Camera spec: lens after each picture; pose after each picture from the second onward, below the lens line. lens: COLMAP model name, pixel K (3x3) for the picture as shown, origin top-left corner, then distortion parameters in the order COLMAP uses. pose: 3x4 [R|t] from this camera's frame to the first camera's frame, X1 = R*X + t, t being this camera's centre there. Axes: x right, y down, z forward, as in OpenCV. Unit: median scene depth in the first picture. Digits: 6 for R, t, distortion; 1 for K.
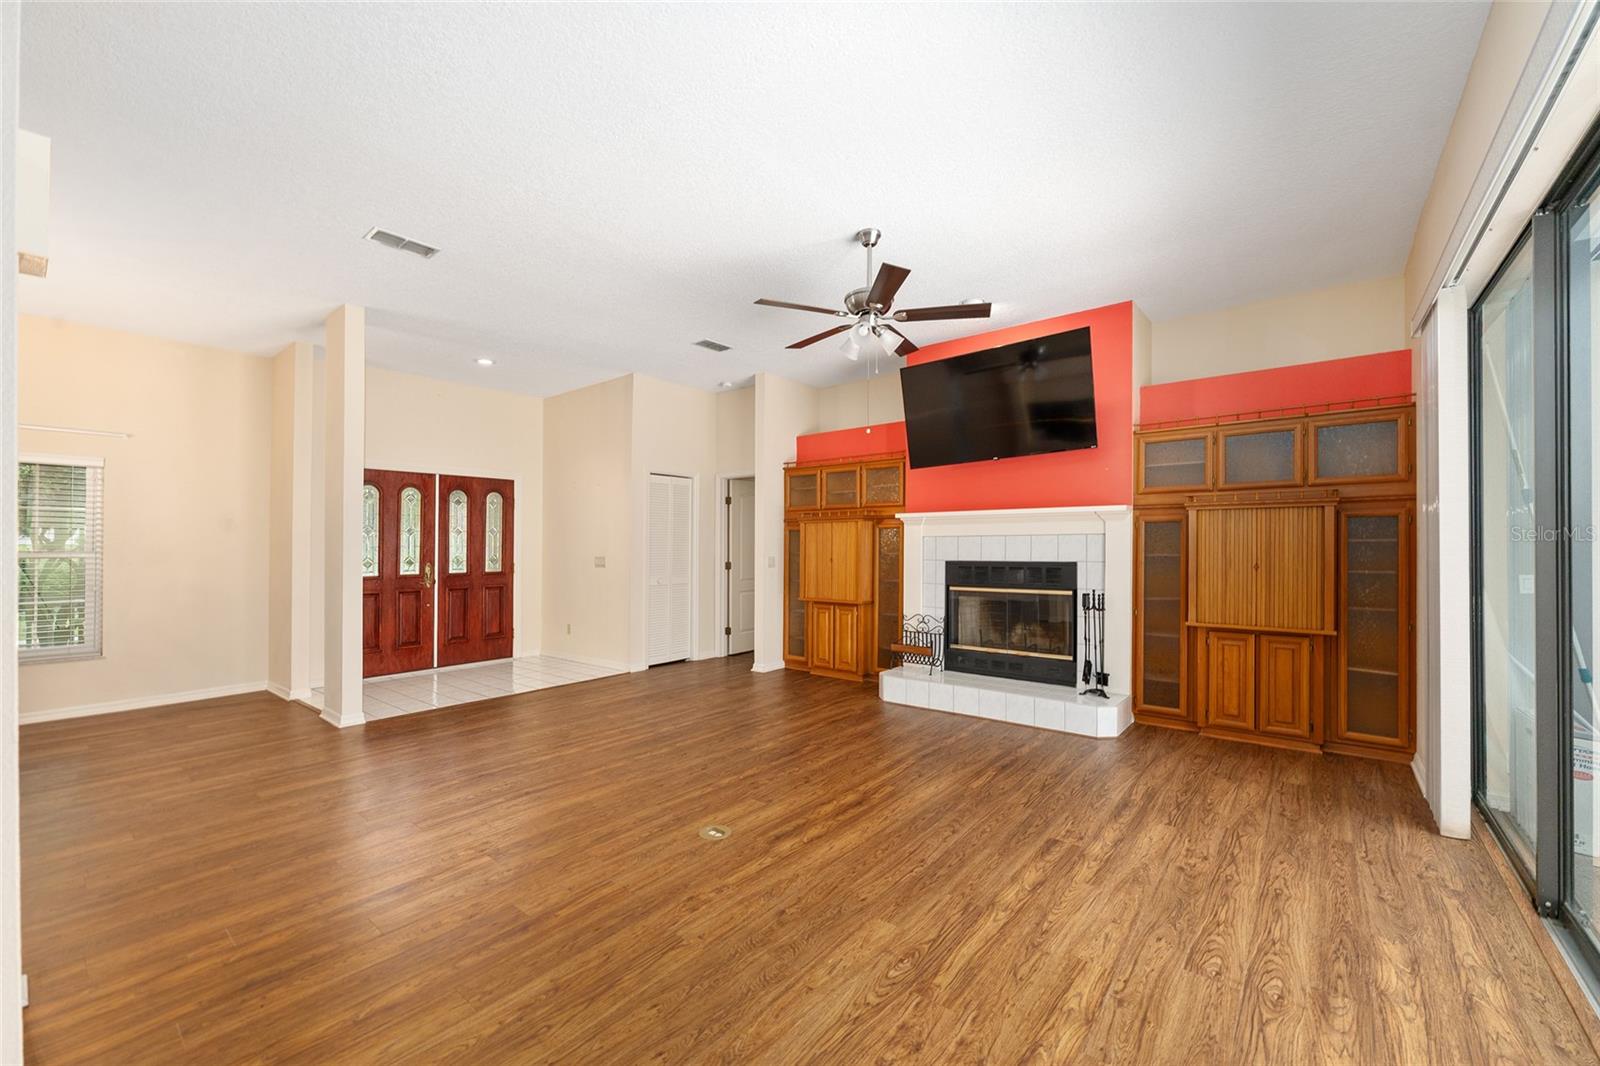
lens RADIAL K [[632.4, 0, 802.2], [0, 632.4, 535.6], [0, 0, 1]] dist [0.002620, -0.001206]
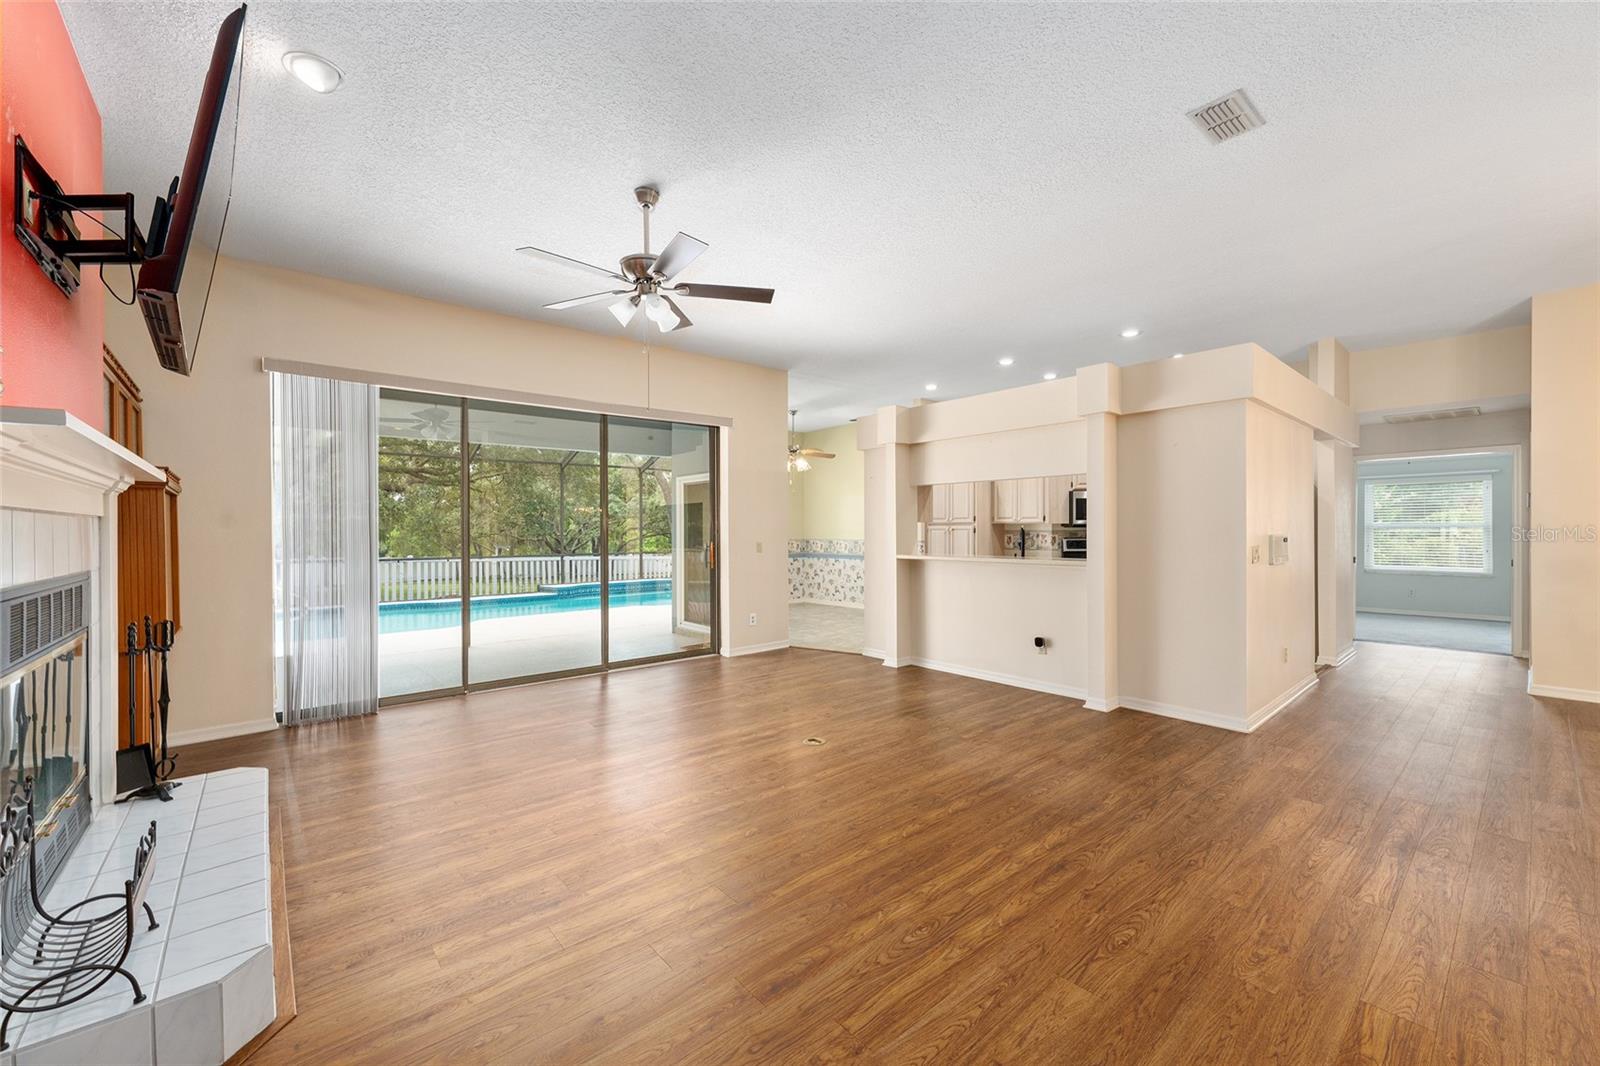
lens RADIAL K [[632.4, 0, 801.1], [0, 632.4, 534.7], [0, 0, 1]] dist [0.002620, -0.001206]
pose [[-0.983081, 0.009983, 0.182898, -0.220484], [0.007830, 0.999891, -0.012491, 0.023840], [-0.183002, -0.010847, -0.983053, 1.431731]]
